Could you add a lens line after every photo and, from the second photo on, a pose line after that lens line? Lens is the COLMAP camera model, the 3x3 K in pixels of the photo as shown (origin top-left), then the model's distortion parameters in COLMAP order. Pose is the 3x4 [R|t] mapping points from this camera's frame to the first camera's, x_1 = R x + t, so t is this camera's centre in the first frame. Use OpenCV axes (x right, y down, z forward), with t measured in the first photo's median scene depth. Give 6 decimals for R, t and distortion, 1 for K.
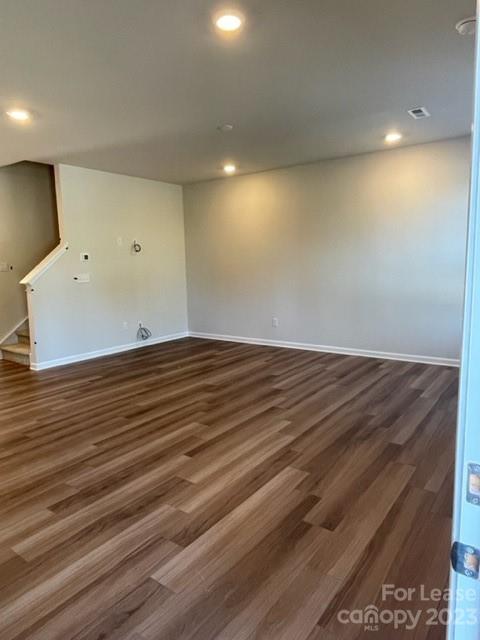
lens RADIAL K [[428.8, 0, 240.0], [0, 428.8, 320.0], [0, 0, 1]] dist [0.030046, 0.001256]
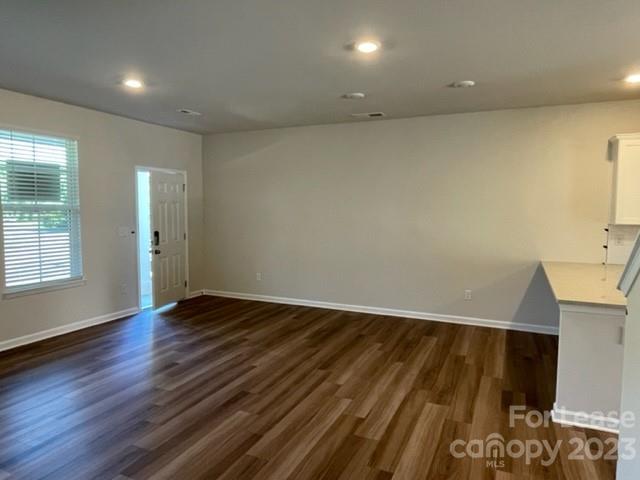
lens RADIAL K [[428.8, 0, 320.0], [0, 428.8, 240.0], [0, 0, 1]] dist [0.030046, 0.001256]
pose [[-0.978838, 0.042658, -0.200142, -0.253300], [-0.000907, 0.977118, 0.212697, -0.296719], [0.204635, 0.208378, -0.956401, 1.902628]]
